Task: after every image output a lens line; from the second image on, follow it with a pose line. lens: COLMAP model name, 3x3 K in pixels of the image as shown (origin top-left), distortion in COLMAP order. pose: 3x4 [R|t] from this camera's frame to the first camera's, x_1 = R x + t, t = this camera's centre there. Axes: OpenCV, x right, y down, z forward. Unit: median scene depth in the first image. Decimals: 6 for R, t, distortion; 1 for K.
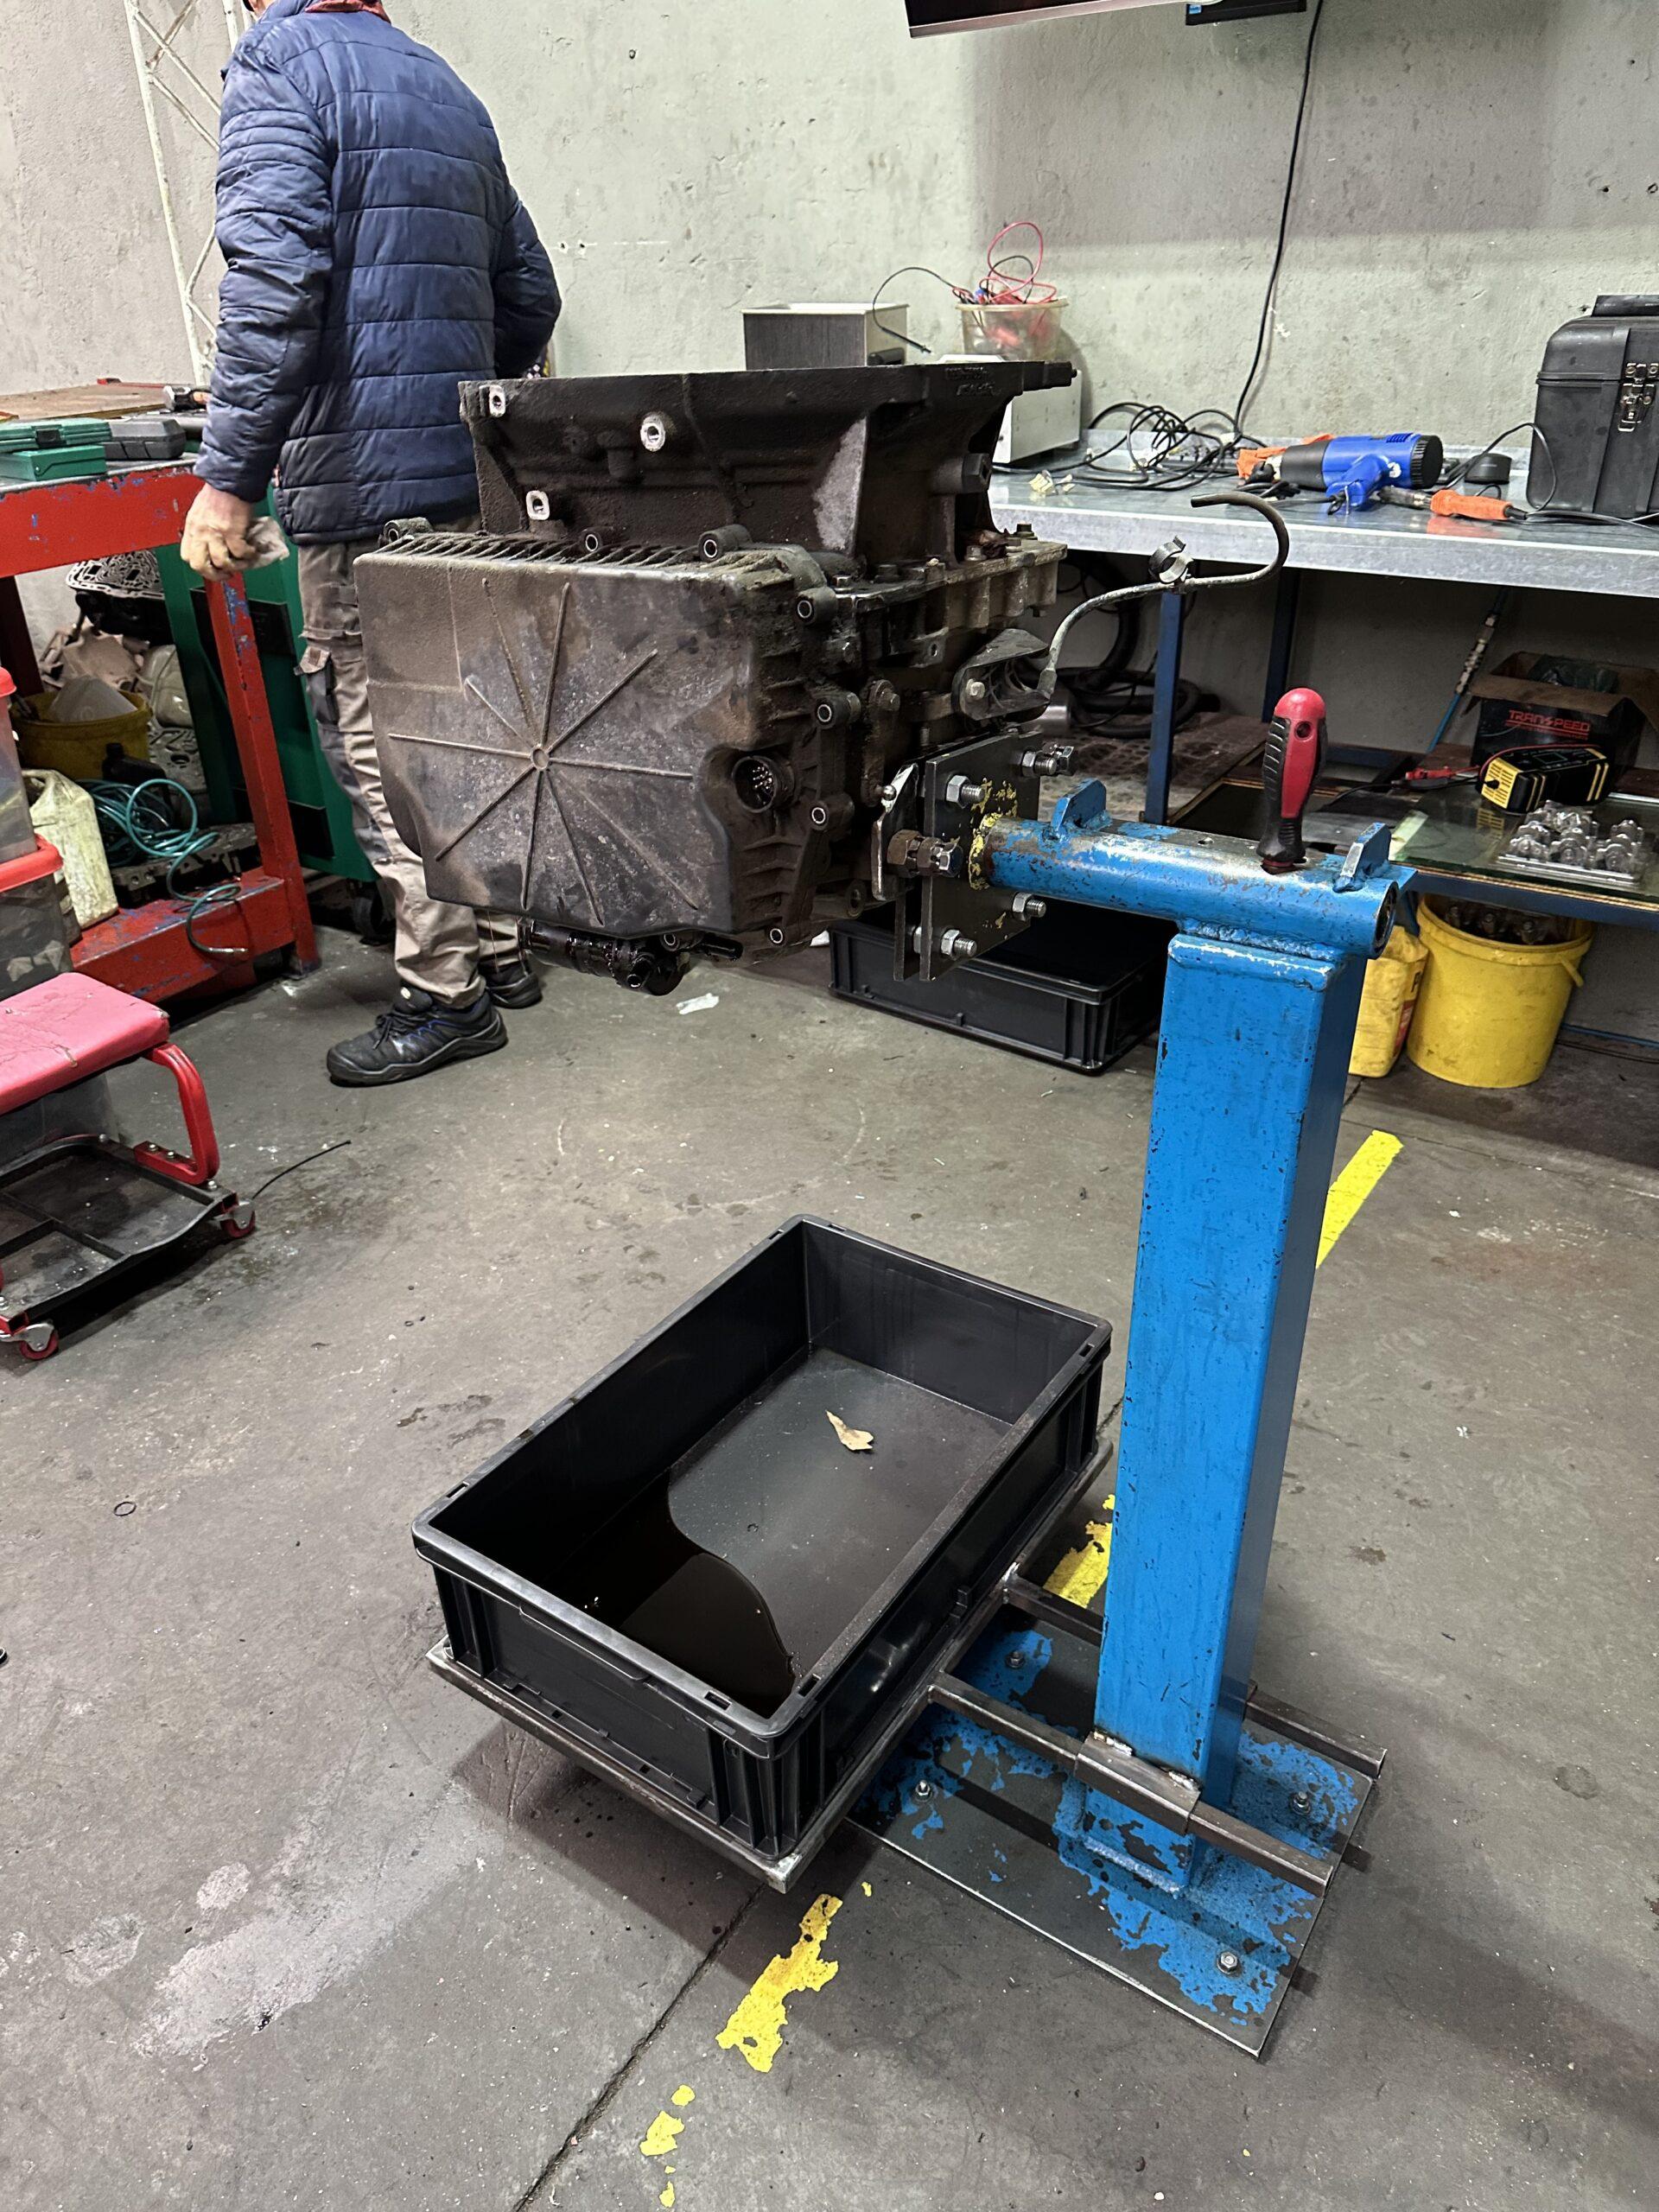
lens RADIAL K [[1556.4, 0, 826.7], [0, 1556.4, 1105.1], [0, 0, 1]] dist [0.019734, -0.040399]
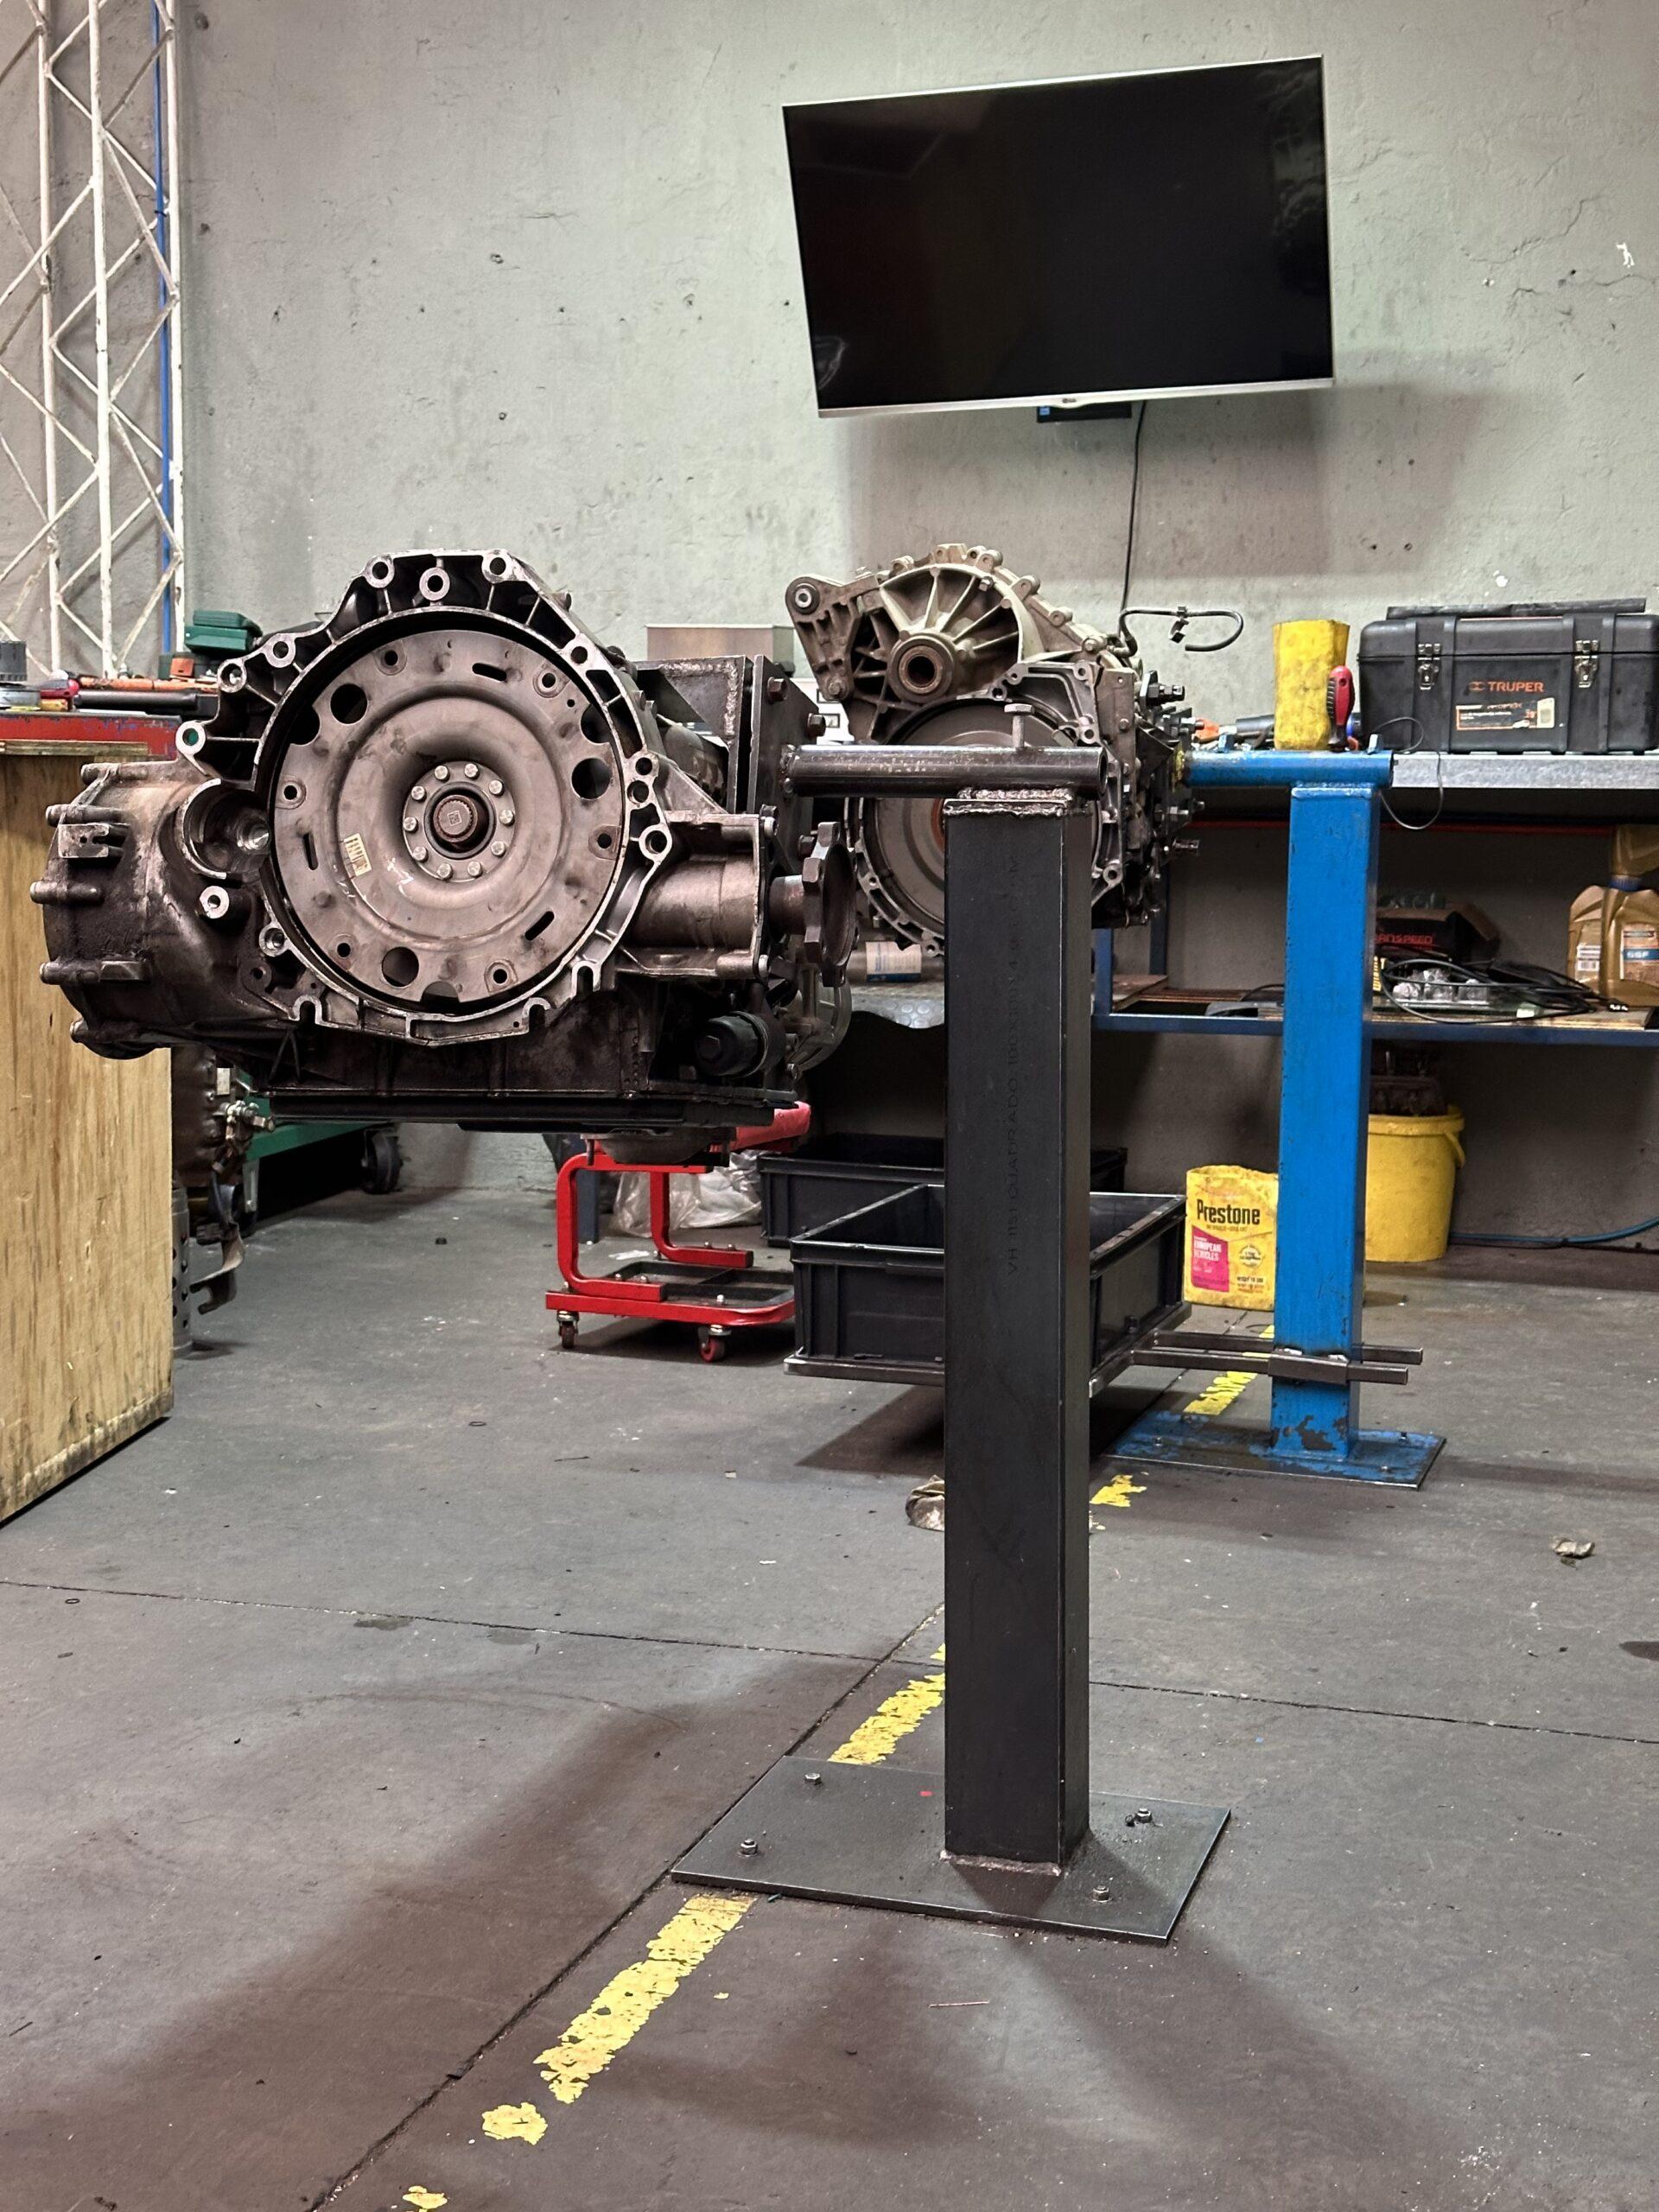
lens RADIAL K [[3104.1, 0, 830.3], [0, 3104.1, 1104.3], [0, 0, 1]] dist [0.097057, 0.000000]
pose [[0.960836, 0.001615, 0.277113, -0.598378], [0.105441, 0.922638, -0.370973, 0.691422], [-0.256274, 0.385664, 0.886334, -0.924800]]
